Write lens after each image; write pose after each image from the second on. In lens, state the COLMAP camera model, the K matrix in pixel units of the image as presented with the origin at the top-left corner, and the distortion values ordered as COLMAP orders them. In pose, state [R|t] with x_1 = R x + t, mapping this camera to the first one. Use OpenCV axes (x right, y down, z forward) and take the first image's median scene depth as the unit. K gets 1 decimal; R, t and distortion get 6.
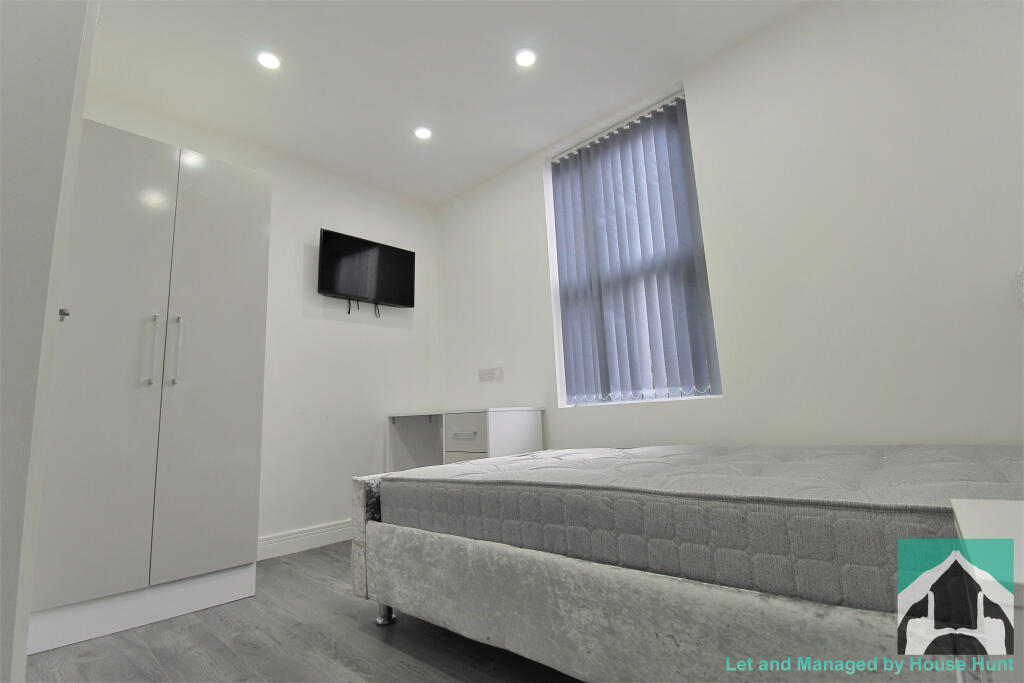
lens RADIAL K [[480.6, 0, 512.7], [0, 480.6, 334.7], [0, 0, 1]] dist [0.001145, -0.009640]
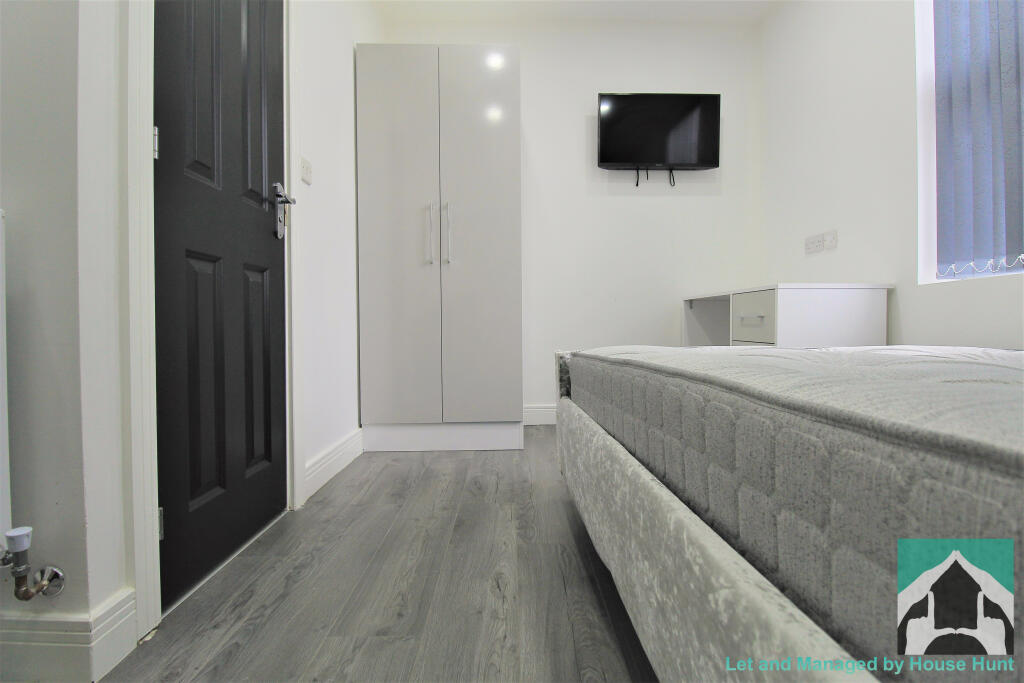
lens RADIAL K [[480.6, 0, 512.7], [0, 480.6, 334.7], [0, 0, 1]] dist [0.001145, -0.009640]
pose [[0.718597, 0.056694, -0.693112, 0.211133], [0.092749, 0.979954, 0.176317, 0.078232], [0.689214, -0.190986, 0.698934, 0.245702]]
